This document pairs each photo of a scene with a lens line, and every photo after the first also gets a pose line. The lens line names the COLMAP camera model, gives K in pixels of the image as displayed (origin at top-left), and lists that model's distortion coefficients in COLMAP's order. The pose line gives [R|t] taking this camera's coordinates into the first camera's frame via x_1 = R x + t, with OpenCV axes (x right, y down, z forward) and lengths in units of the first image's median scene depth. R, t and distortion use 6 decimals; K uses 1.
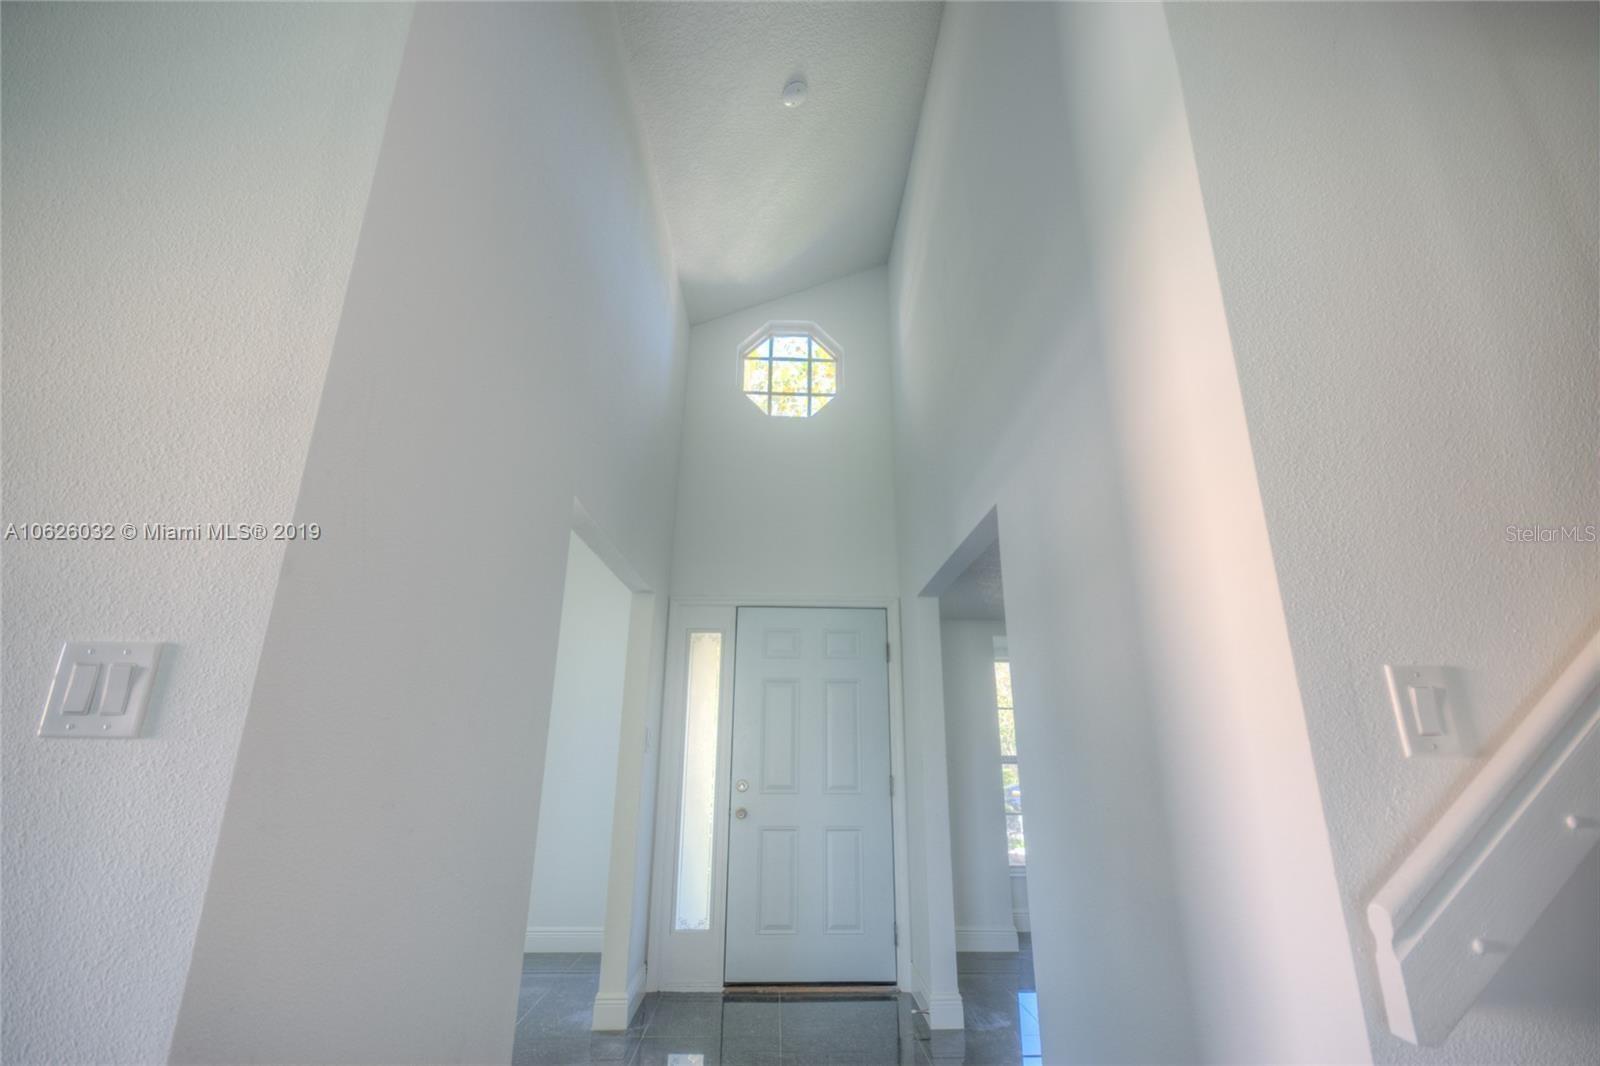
lens RADIAL K [[723.6, 0, 799.2], [0, 723.6, 535.2], [0, 0, 1]] dist [0.003813, -0.001320]
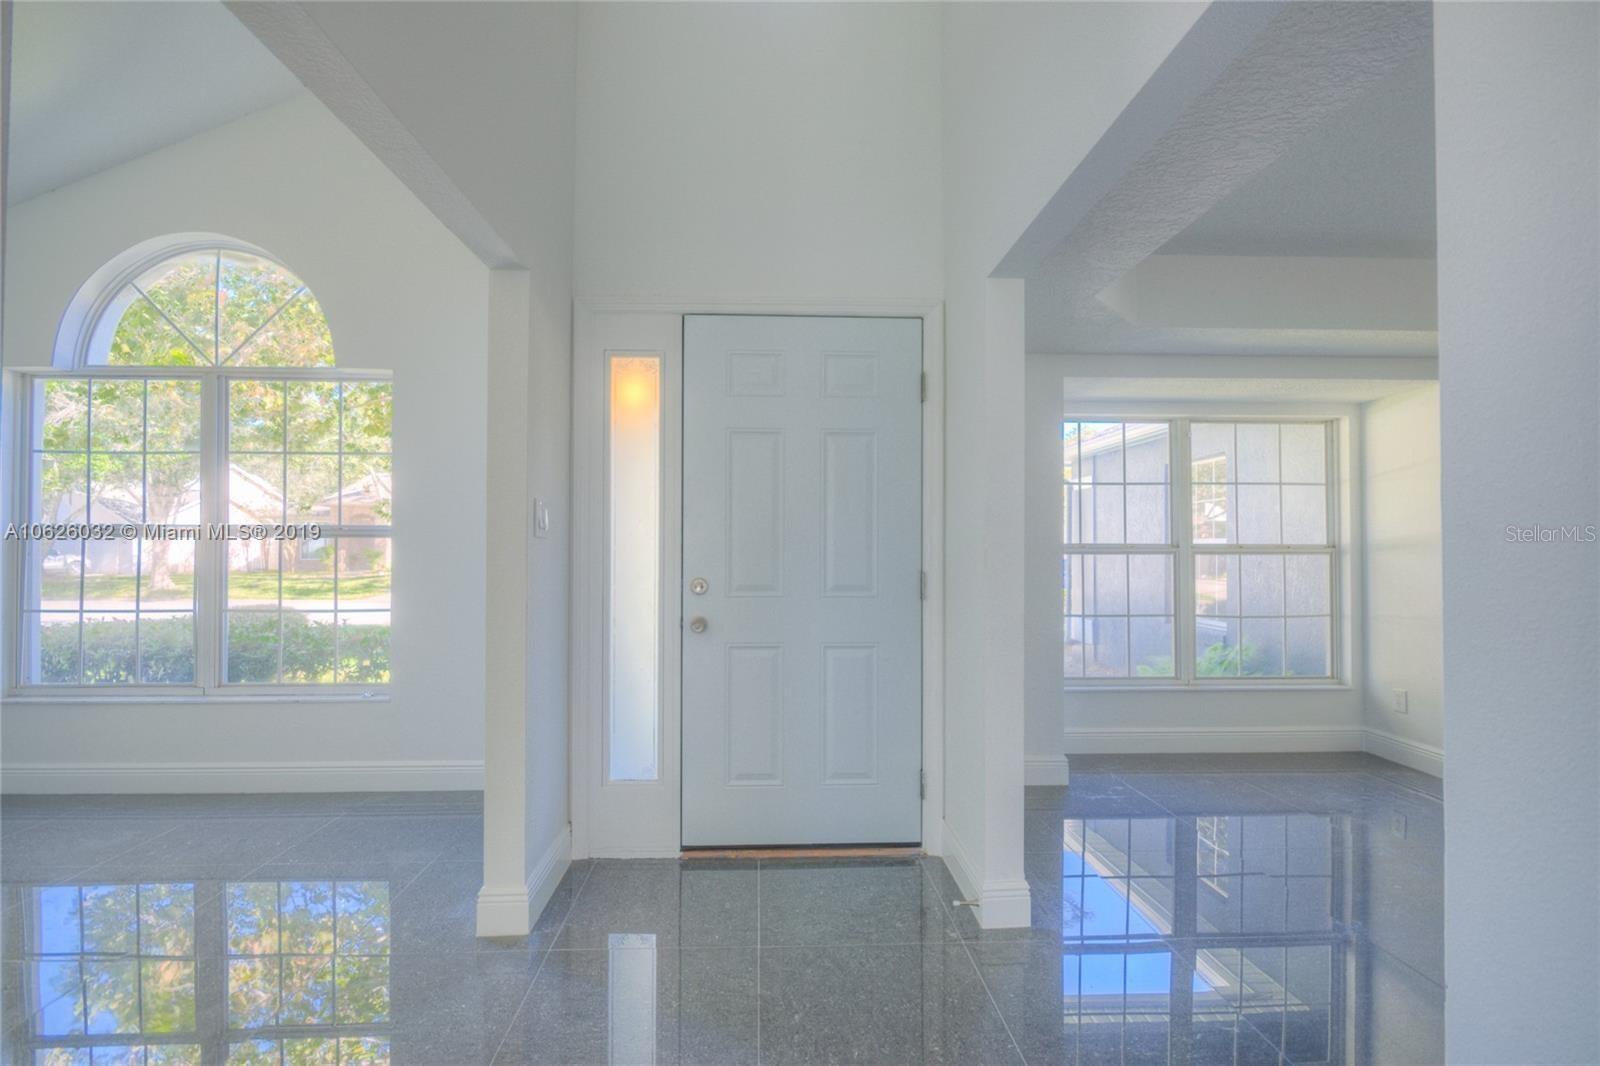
lens RADIAL K [[723.6, 0, 798.6], [0, 723.6, 539.4], [0, 0, 1]] dist [0.003813, -0.001320]
pose [[0.999684, -0.004888, 0.024656, -0.003610], [-0.002157, 0.960611, 0.277889, 0.126680], [-0.025043, -0.277855, 0.960297, 0.393882]]
